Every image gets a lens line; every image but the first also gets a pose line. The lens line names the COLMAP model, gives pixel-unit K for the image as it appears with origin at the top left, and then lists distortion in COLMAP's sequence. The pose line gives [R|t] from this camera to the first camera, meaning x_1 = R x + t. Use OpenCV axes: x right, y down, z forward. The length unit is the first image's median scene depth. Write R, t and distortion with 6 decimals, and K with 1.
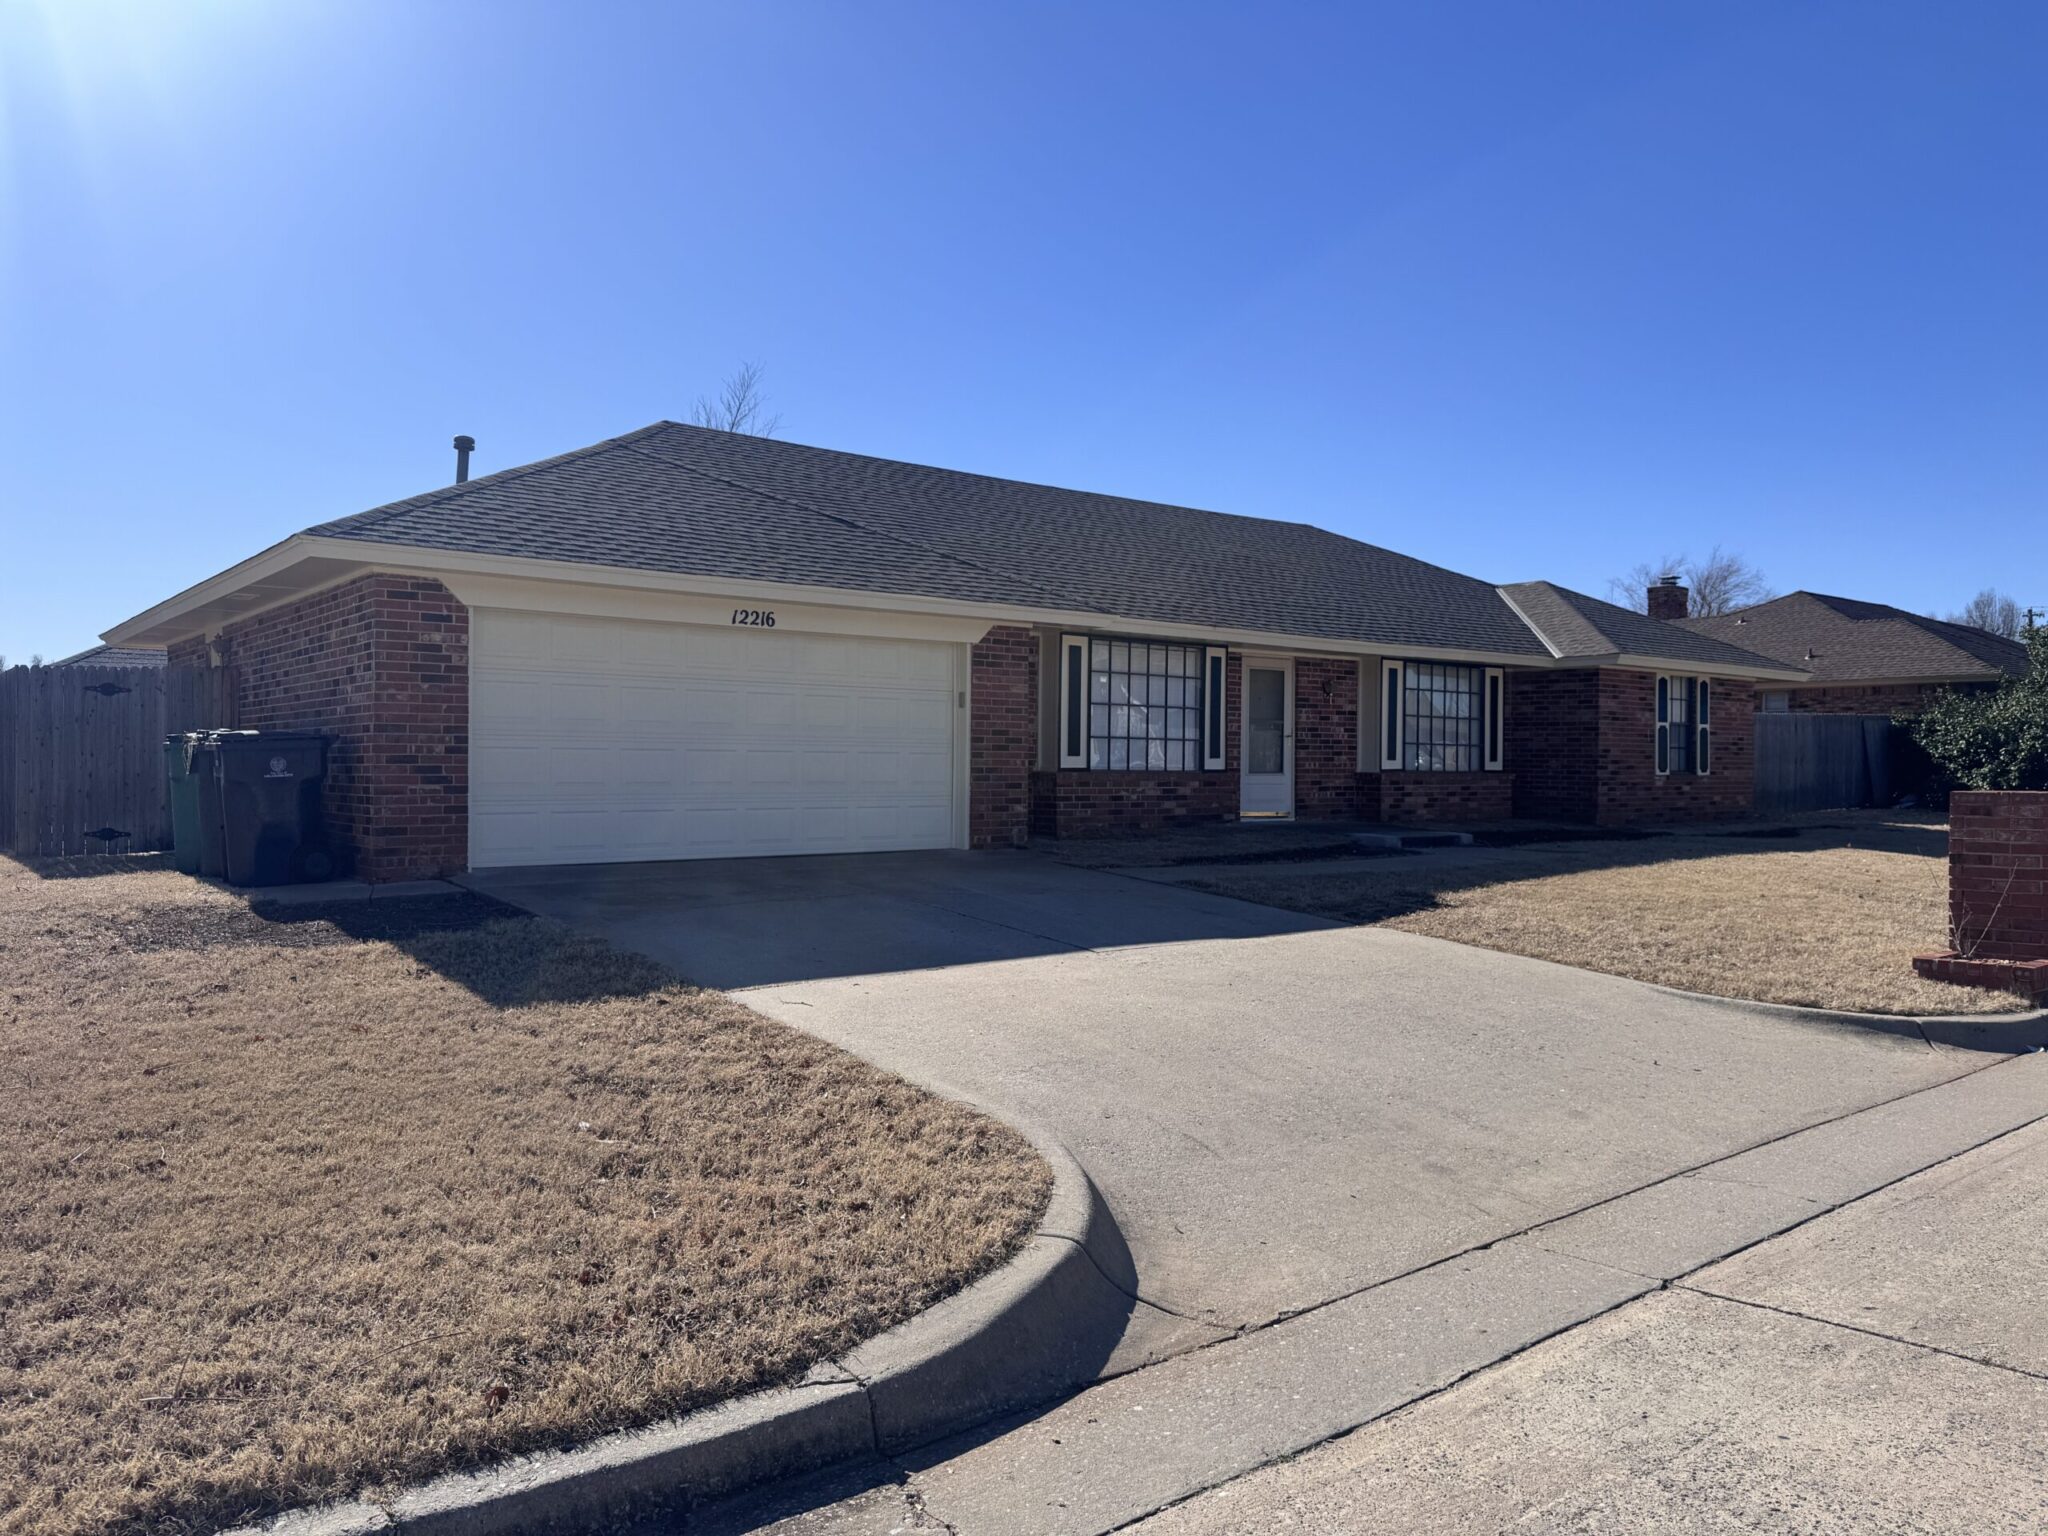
lens RADIAL K [[1446.3, 0, 1023.8], [0, 1446.3, 773.9], [0, 0, 1]] dist [0.081425, -0.009977]
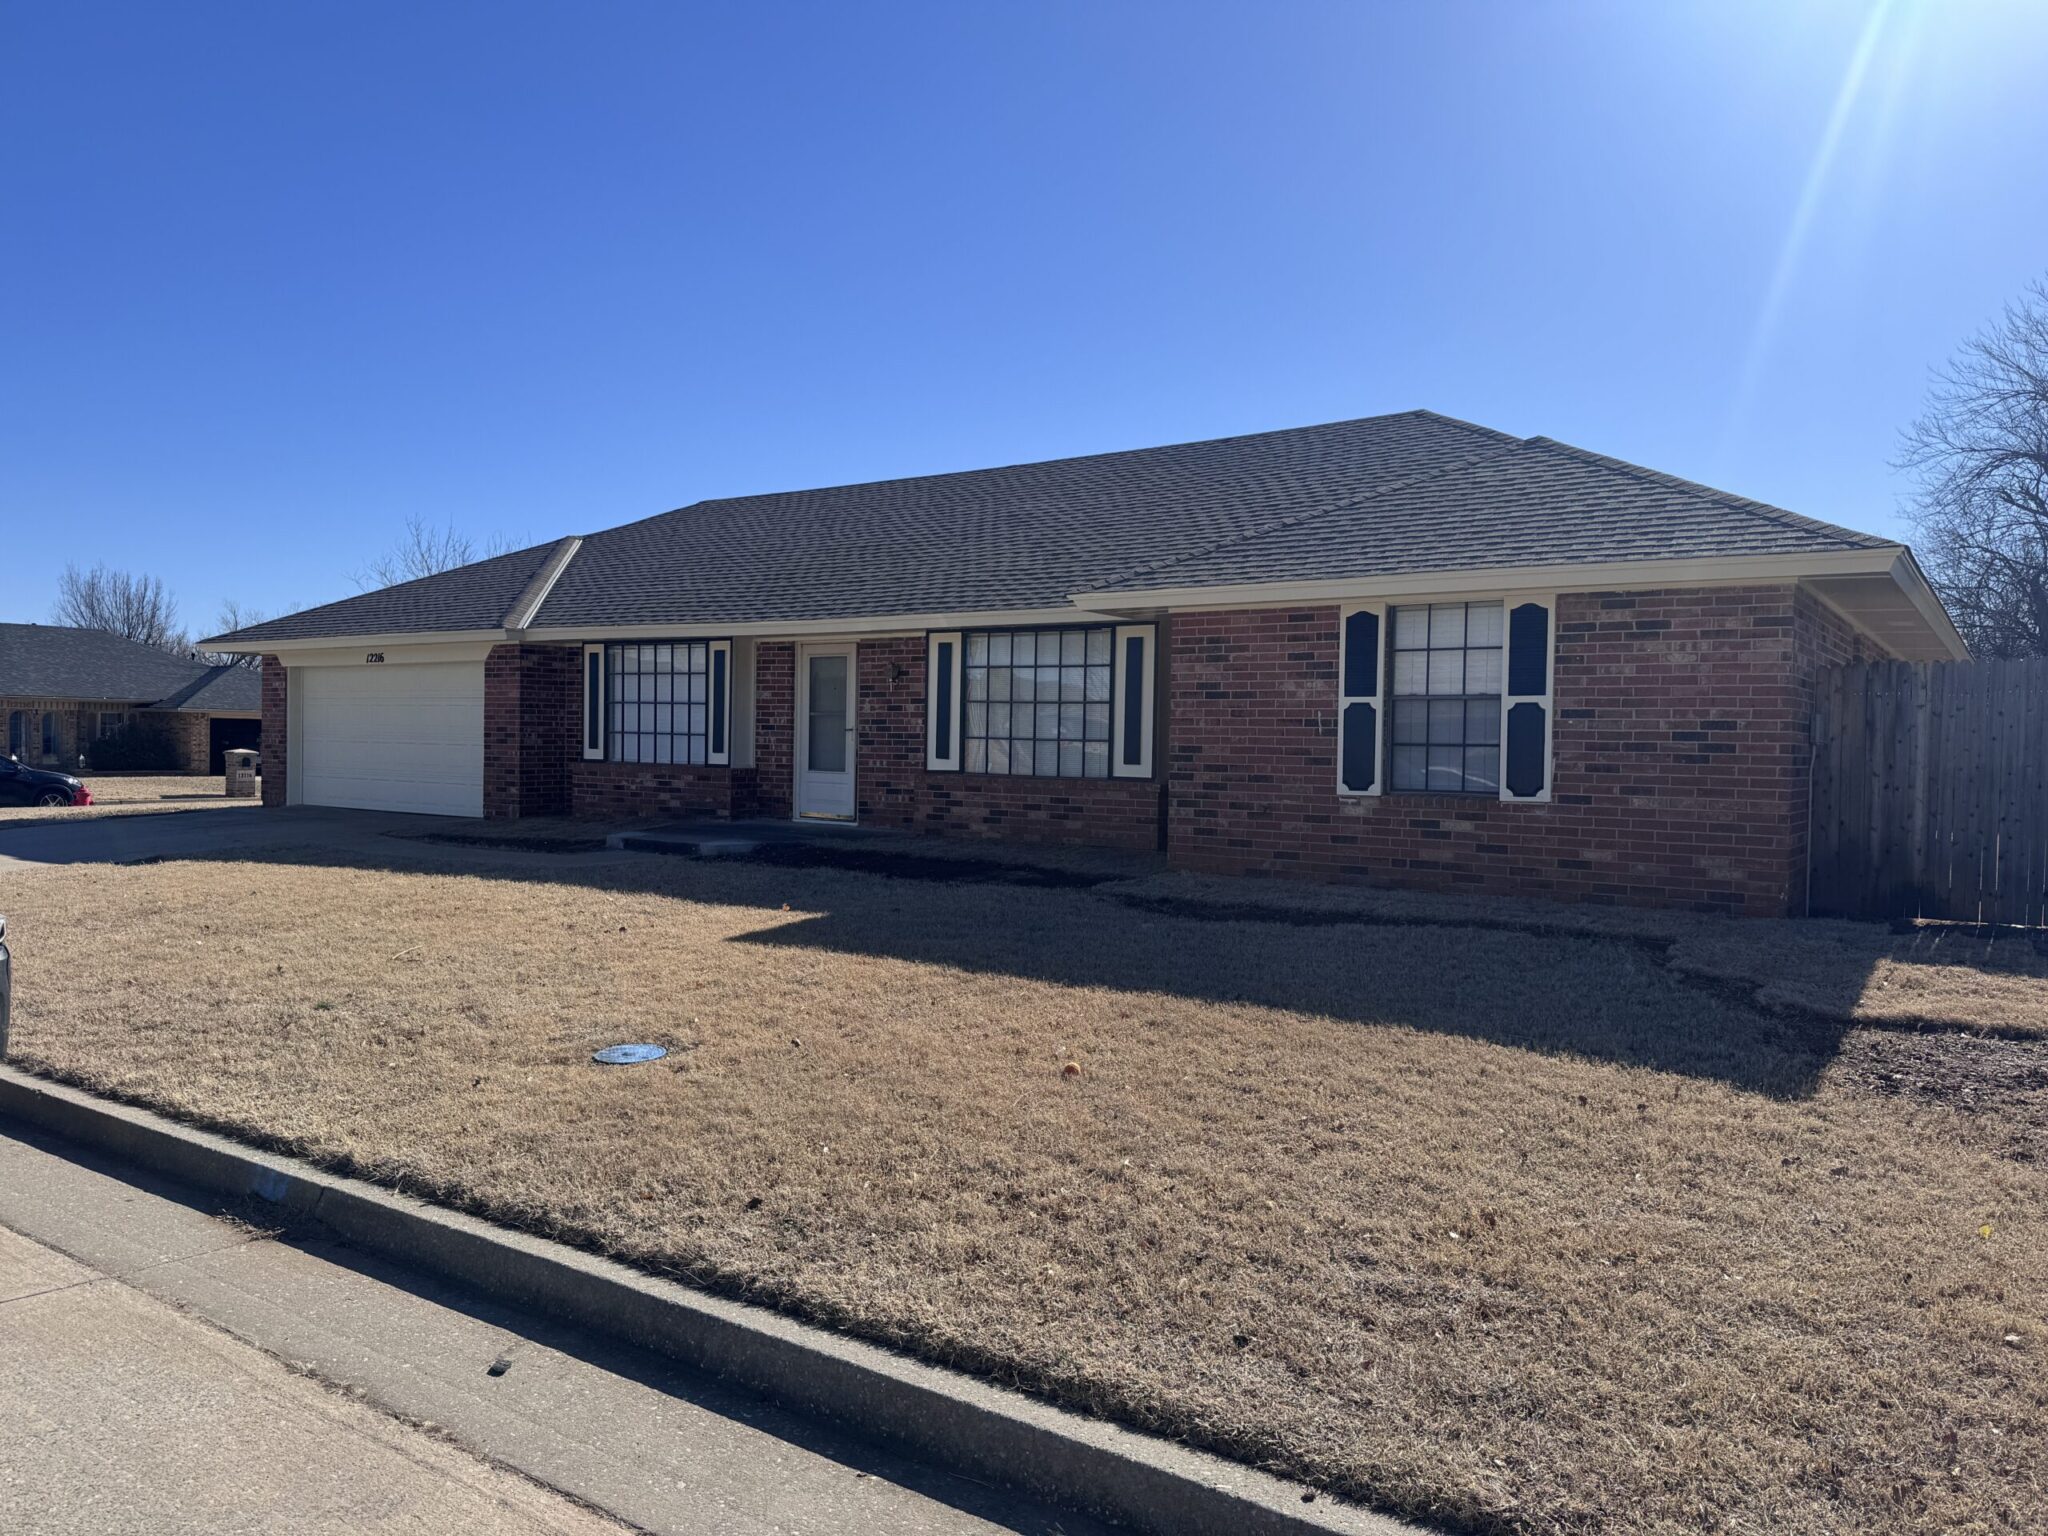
lens RADIAL K [[1446.3, 0, 1024.8], [0, 1446.3, 764.0], [0, 0, 1]] dist [0.081425, -0.009977]
pose [[0.279789, 0.011734, -0.959990, 1.061167], [-0.023012, 0.999720, 0.005513, -0.012490], [0.959786, 0.020549, 0.279981, 0.855791]]
